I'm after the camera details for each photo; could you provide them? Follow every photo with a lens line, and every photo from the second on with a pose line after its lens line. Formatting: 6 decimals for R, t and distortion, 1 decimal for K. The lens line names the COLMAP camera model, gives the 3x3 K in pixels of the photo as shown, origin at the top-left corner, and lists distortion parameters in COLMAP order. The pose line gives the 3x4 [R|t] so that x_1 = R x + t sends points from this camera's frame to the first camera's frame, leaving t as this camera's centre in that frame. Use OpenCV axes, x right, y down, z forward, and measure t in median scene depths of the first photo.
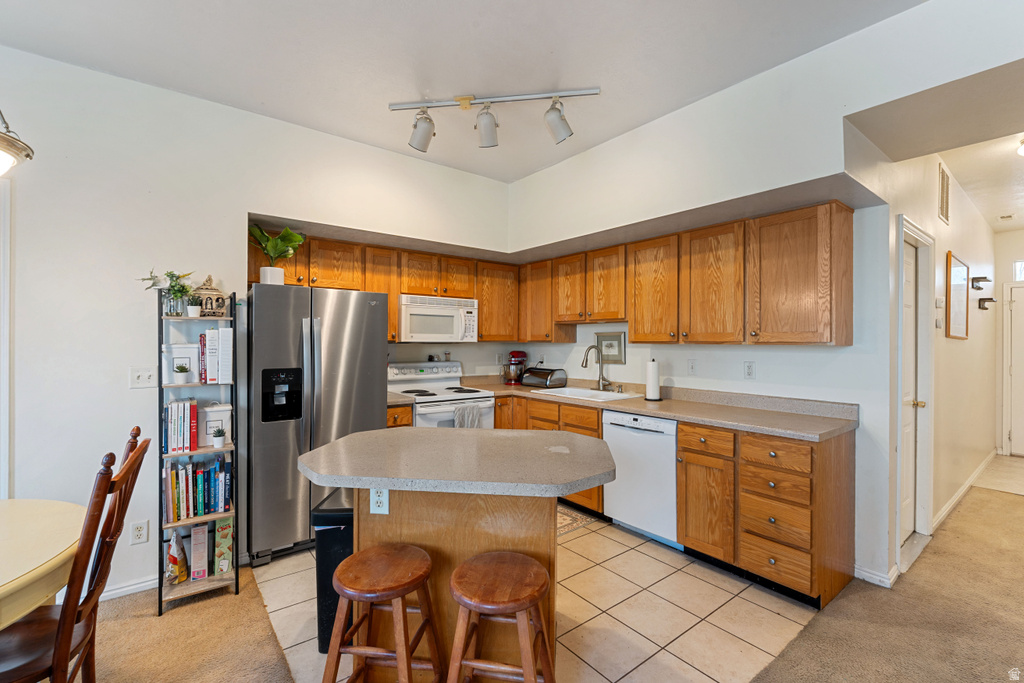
lens RADIAL K [[450.2, 0, 511.5], [0, 450.2, 338.1], [0, 0, 1]] dist [-0.003567, -0.000435]
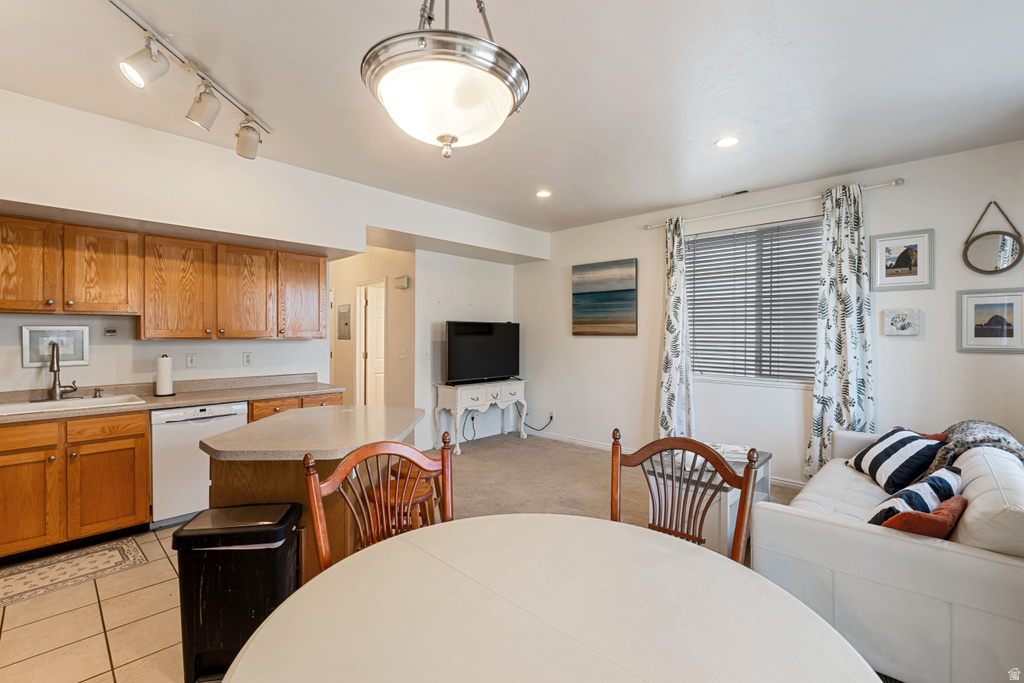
lens RADIAL K [[450.2, 0, 510.7], [0, 450.2, 340.1], [0, 0, 1]] dist [-0.003567, -0.000435]
pose [[-0.145063, -0.011447, 0.989356, -0.828366], [-0.005886, 0.999925, 0.010706, -0.002109], [-0.989405, -0.004270, -0.145120, 0.399948]]
